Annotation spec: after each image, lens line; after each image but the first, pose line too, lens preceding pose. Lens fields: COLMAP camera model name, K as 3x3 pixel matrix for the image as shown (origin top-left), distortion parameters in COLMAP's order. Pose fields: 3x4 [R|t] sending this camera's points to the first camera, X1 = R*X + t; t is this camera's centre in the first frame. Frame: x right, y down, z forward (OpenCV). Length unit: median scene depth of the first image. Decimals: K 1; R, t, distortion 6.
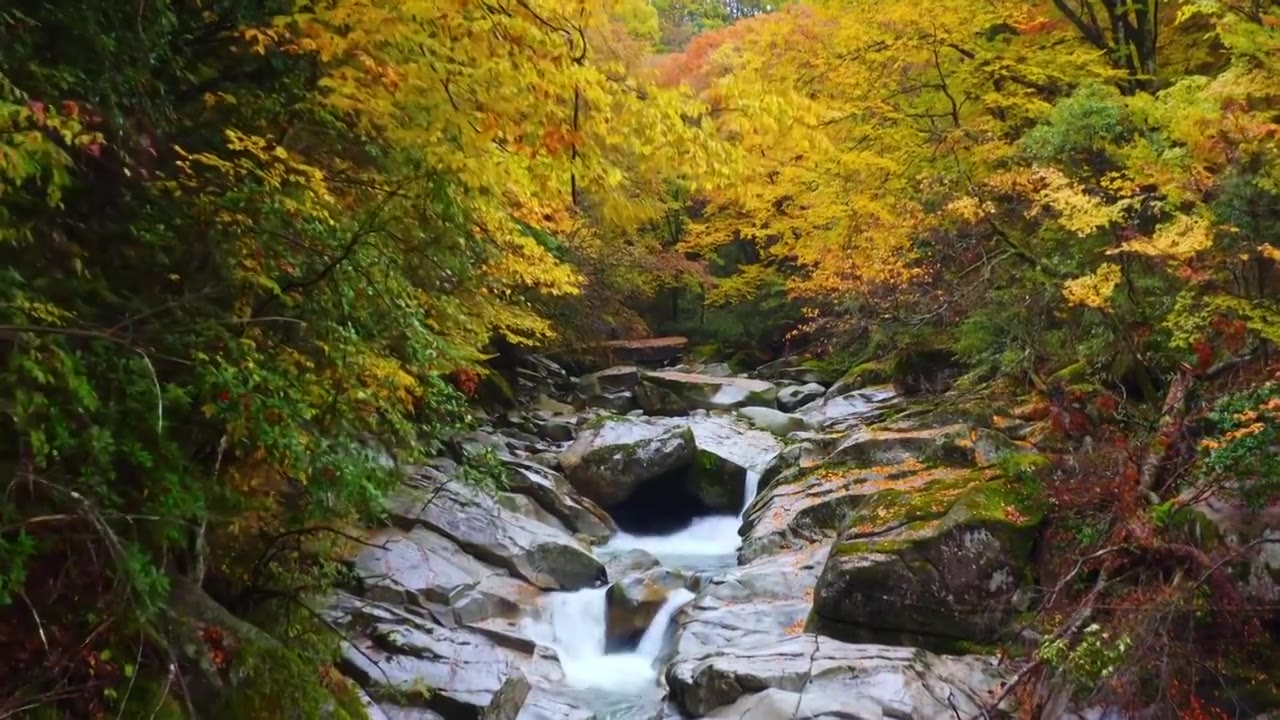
lens RADIAL K [[8793.6, 0, 641.0], [0, 8793.6, 360.8], [0, 0, 1]] dist [-0.557808, 0.000000]
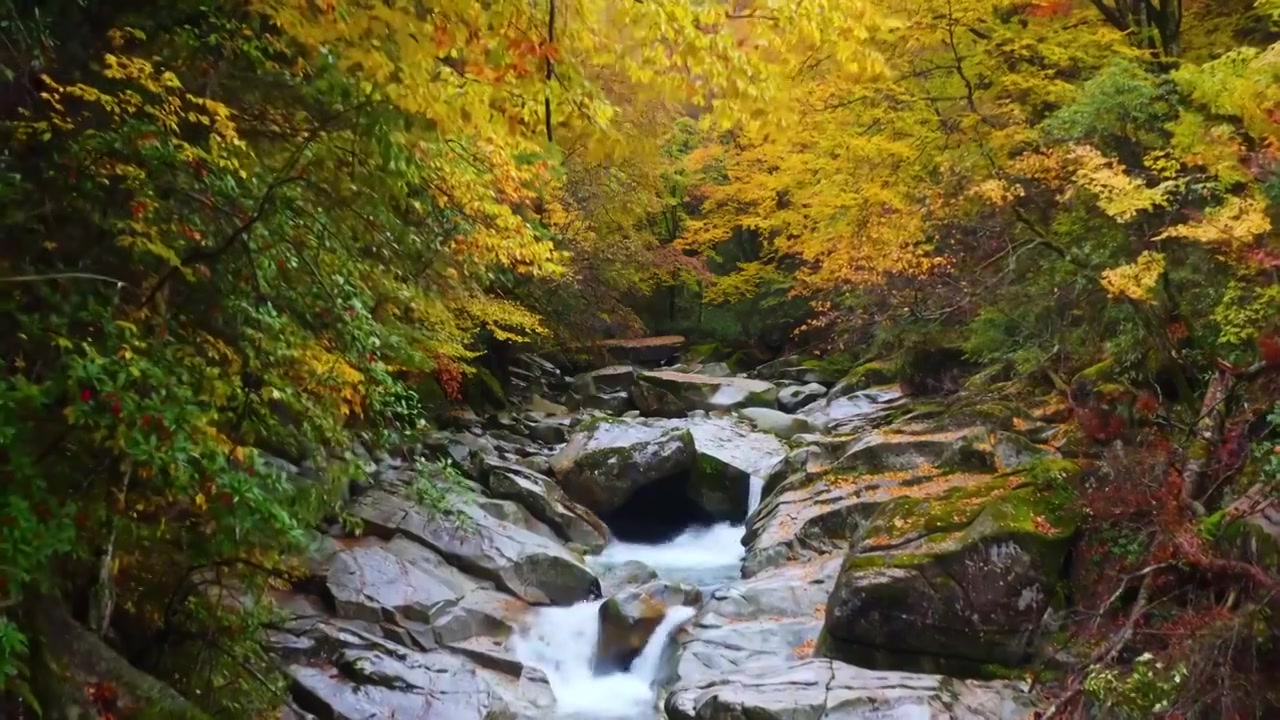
lens RADIAL K [[8793.6, 0, 637.6], [0, 8793.6, 362.2], [0, 0, 1]] dist [-0.557808, 0.000000]
pose [[1.000000, 0.000705, 0.000039, -0.000026], [-0.000705, 1.000000, 0.000115, 0.000336], [-0.000039, -0.000115, 1.000000, 0.079062]]
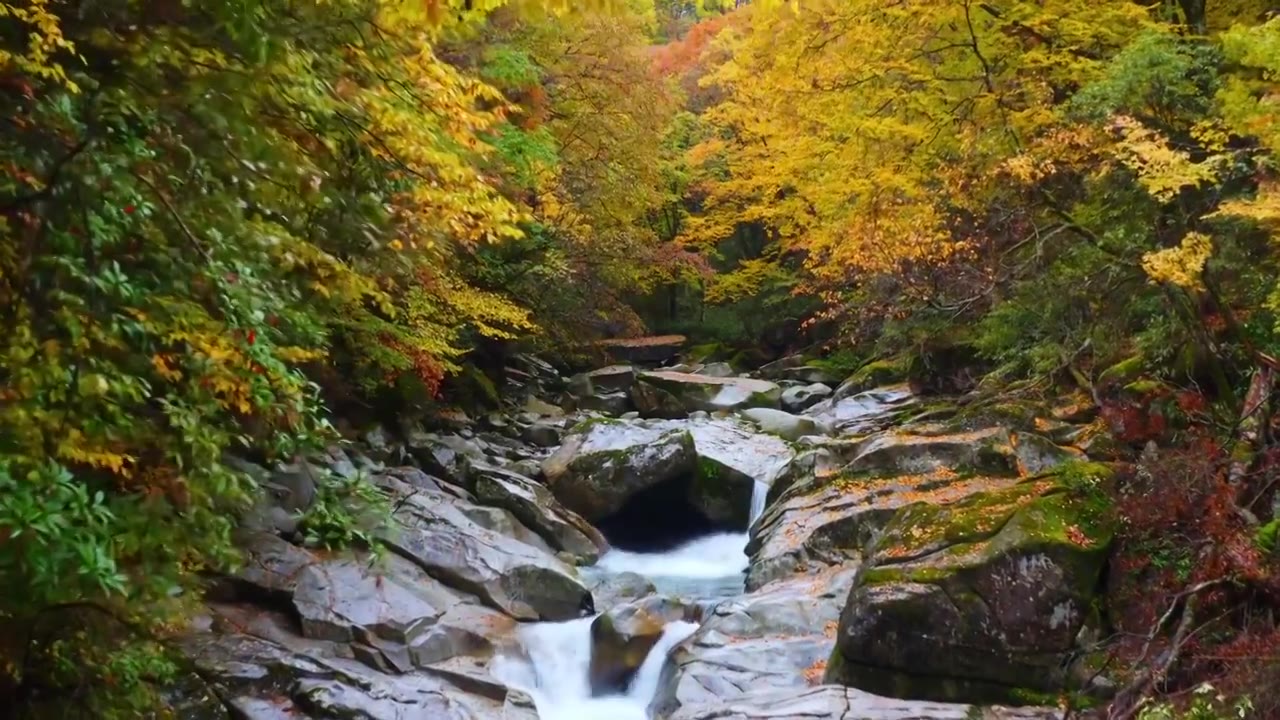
lens RADIAL K [[8793.6, 0, 641.7], [0, 8793.6, 356.2], [0, 0, 1]] dist [-0.557808, 0.000000]
pose [[0.999998, -0.001898, 0.000225, 0.000801], [0.001899, 0.999998, -0.000777, 0.000932], [-0.000224, 0.000777, 1.000000, 0.155960]]
